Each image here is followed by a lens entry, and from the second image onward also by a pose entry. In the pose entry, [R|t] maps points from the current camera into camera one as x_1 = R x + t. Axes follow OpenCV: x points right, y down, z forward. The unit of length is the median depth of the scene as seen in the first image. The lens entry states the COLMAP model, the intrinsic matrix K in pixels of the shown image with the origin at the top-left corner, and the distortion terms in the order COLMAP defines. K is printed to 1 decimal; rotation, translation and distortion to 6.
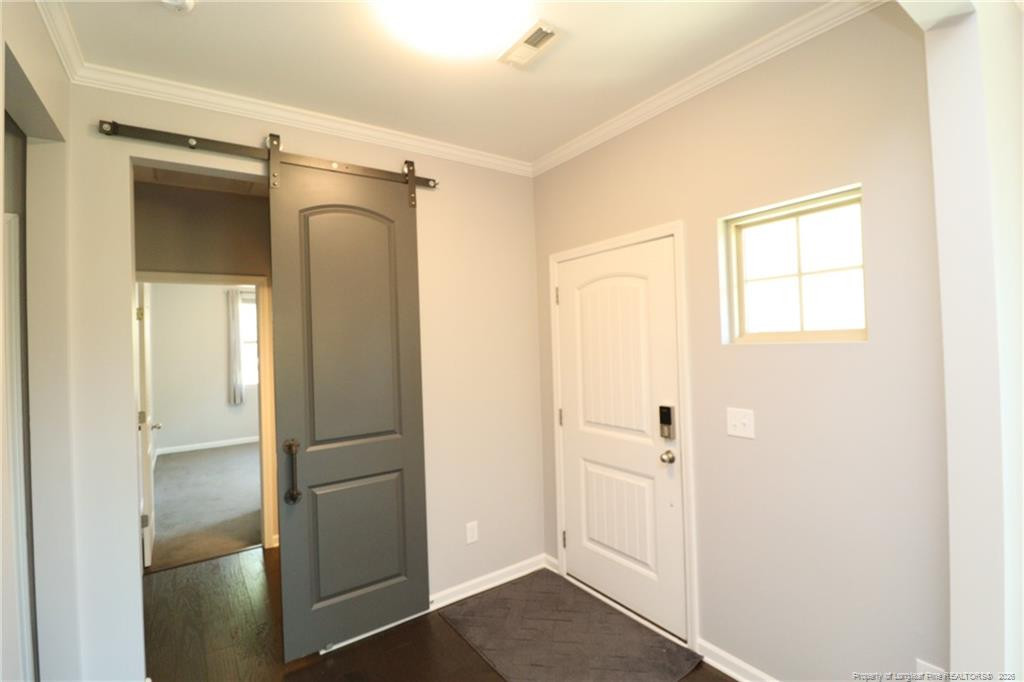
lens RADIAL K [[473.5, 0, 527.4], [0, 473.5, 334.2], [0, 0, 1]] dist [0.002539, -0.015106]
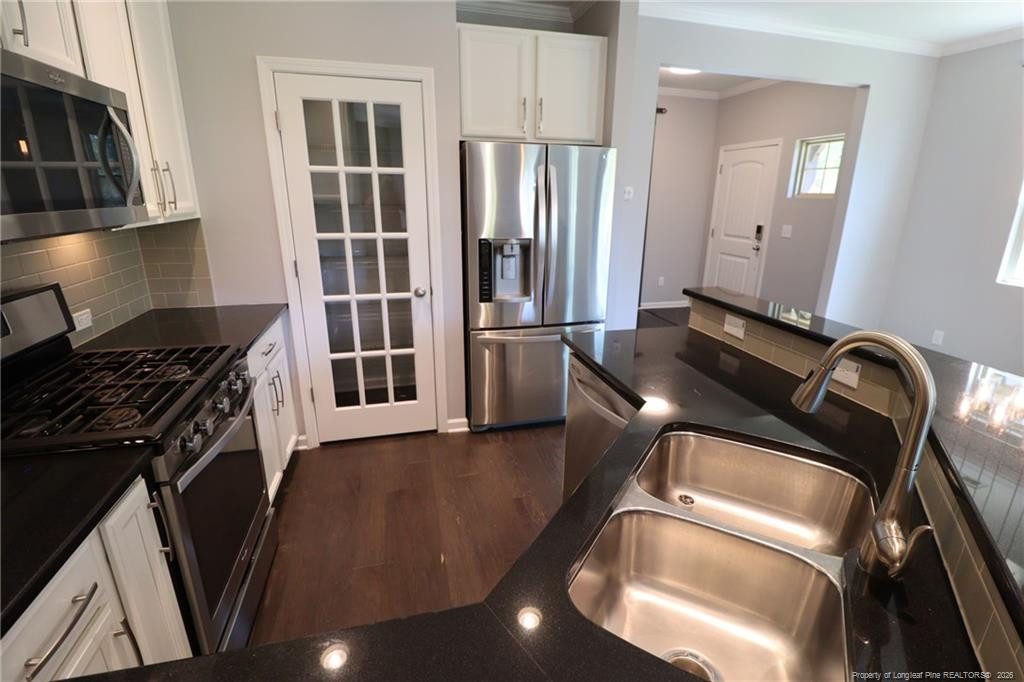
lens RADIAL K [[473.5, 0, 527.4], [0, 473.5, 334.2], [0, 0, 1]] dist [0.002539, -0.015106]
pose [[0.936528, 0.145069, -0.319173, 0.045456], [-0.043093, 0.951105, 0.305846, 0.003354], [0.347936, -0.272679, 0.896988, -1.464524]]
